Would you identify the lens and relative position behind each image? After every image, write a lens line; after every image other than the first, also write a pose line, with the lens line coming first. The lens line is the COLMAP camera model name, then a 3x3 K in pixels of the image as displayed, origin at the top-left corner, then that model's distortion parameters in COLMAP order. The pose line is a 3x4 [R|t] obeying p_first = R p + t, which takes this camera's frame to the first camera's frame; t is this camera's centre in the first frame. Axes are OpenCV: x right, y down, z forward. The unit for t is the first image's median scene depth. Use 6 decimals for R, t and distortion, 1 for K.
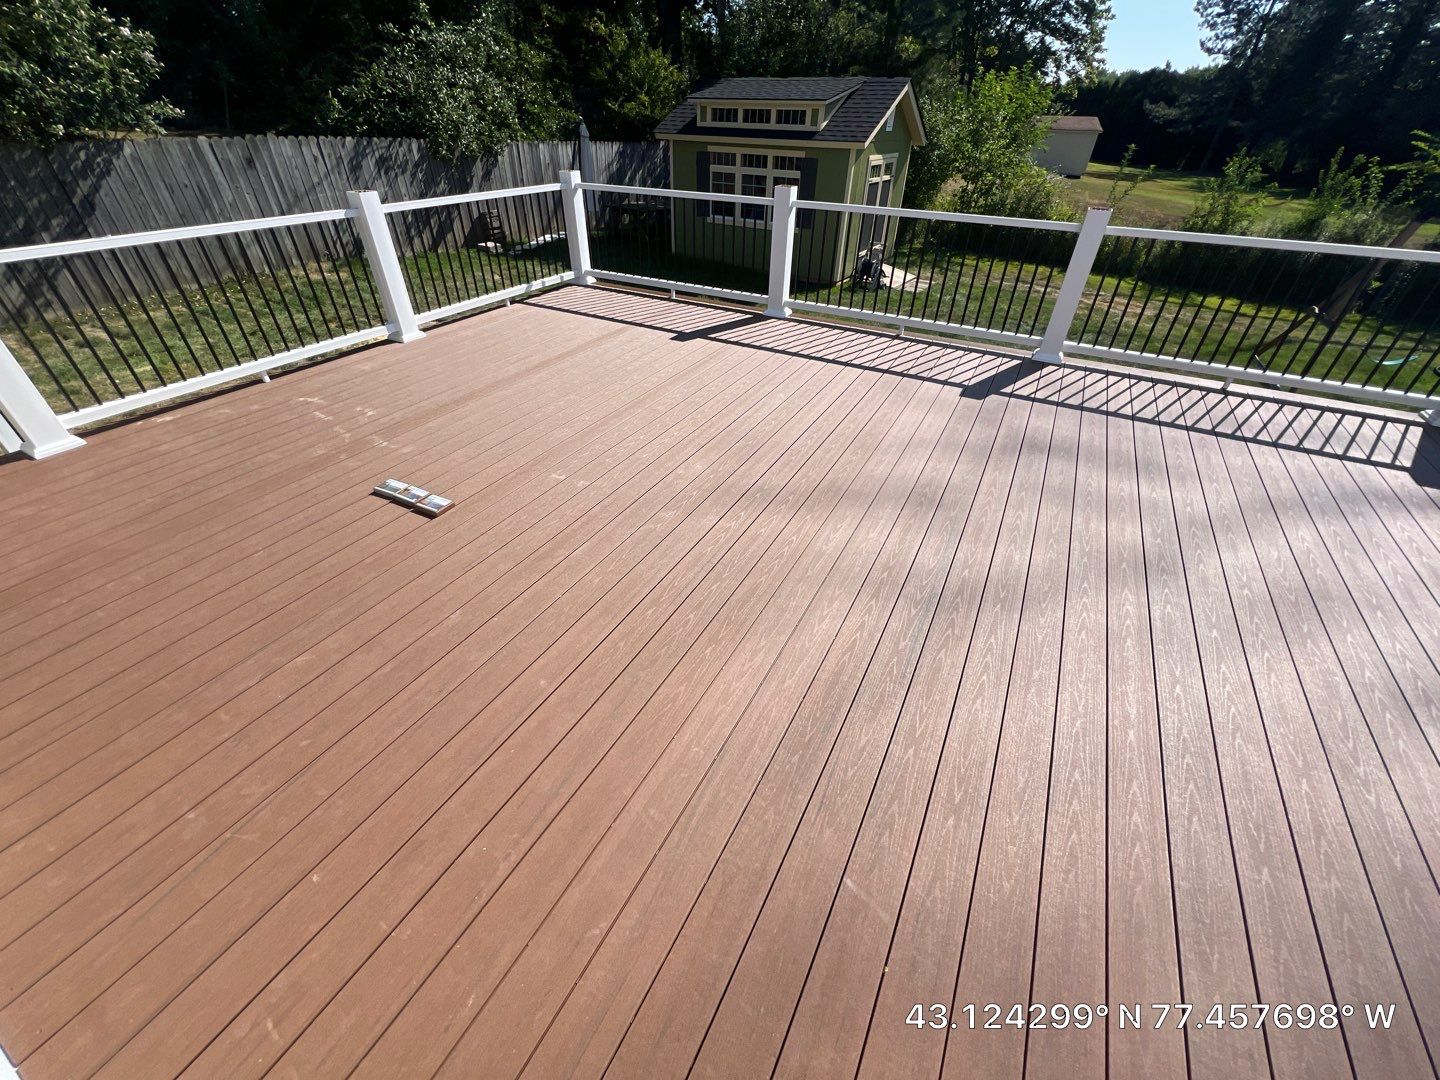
lens RADIAL K [[573.6, 0, 717.6], [0, 573.6, 543.8], [0, 0, 1]] dist [-0.001031, 0.000042]
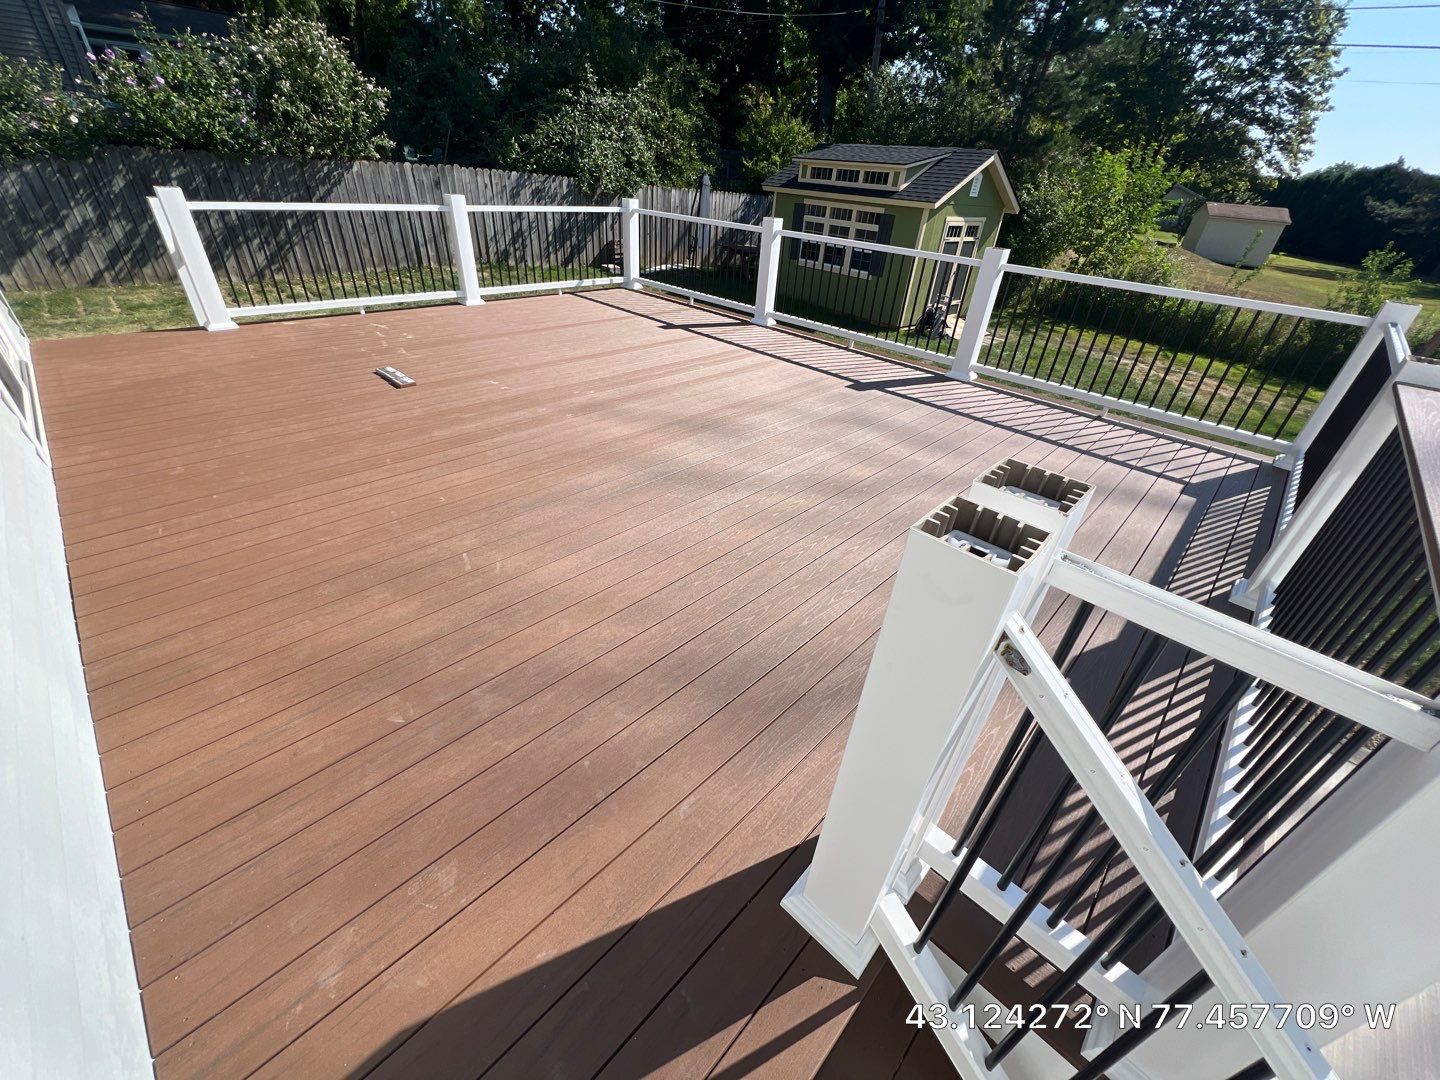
lens RADIAL K [[573.6, 0, 717.6], [0, 573.6, 543.8], [0, 0, 1]] dist [-0.001031, 0.000042]
pose [[0.962059, 0.186413, -0.199232, 0.186081], [-0.201338, 0.977844, -0.057301, 0.073684], [0.184136, 0.095240, 0.978276, -0.075078]]
